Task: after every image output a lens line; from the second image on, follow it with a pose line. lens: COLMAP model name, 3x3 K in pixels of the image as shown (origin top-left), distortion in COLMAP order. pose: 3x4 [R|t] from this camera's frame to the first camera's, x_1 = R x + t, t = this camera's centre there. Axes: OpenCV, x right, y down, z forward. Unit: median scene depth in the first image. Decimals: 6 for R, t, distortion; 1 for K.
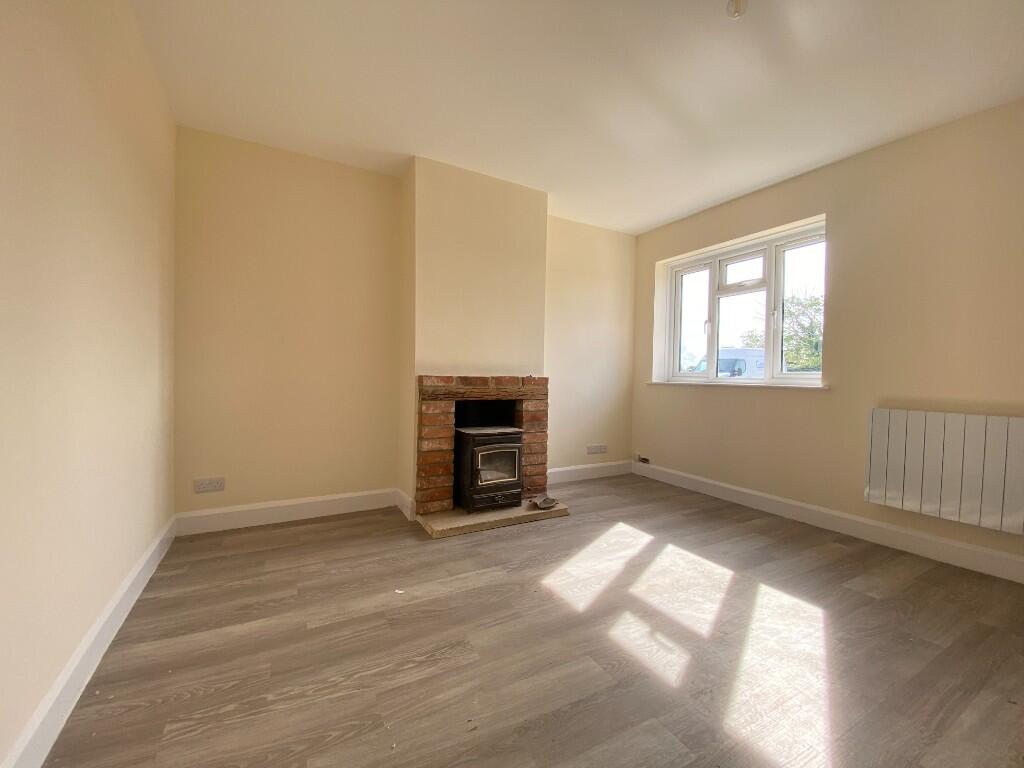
lens RADIAL K [[422.5, 0, 500.3], [0, 422.5, 381.4], [0, 0, 1]] dist [0.012834, -0.000379]
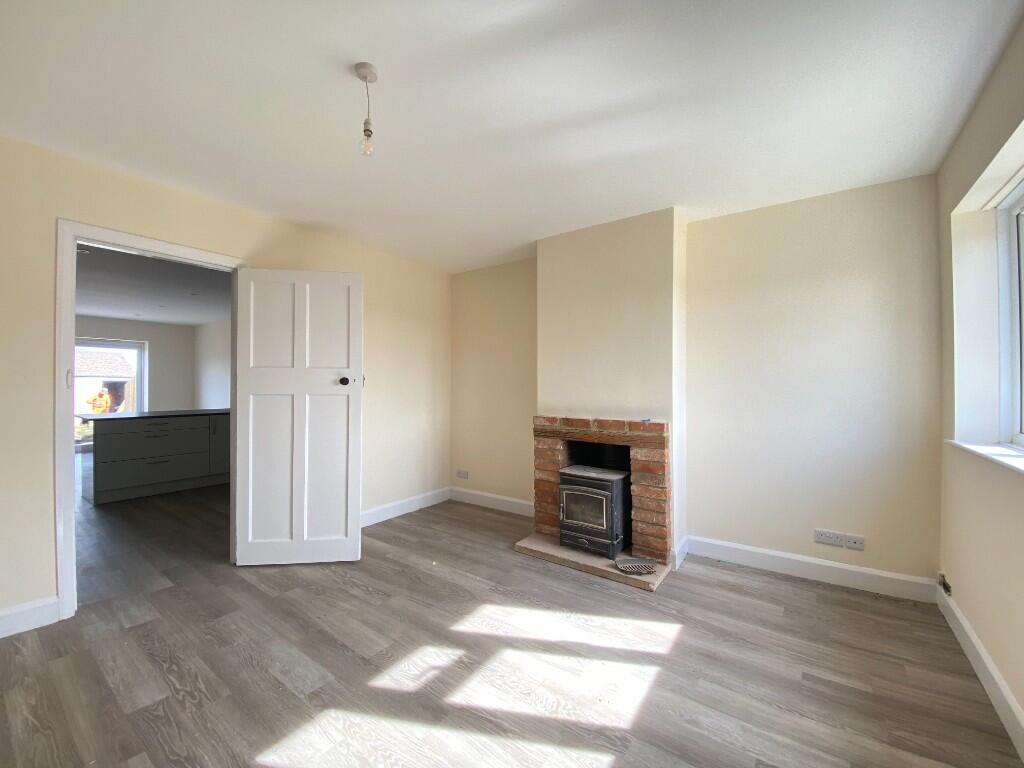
lens RADIAL K [[422.5, 0, 500.3], [0, 422.5, 381.4], [0, 0, 1]] dist [0.012834, -0.000379]
pose [[0.428515, -0.015994, -0.903393, 0.850648], [-0.013153, 0.999627, -0.023937, -0.079999], [0.903439, 0.022140, 0.428145, 0.385284]]
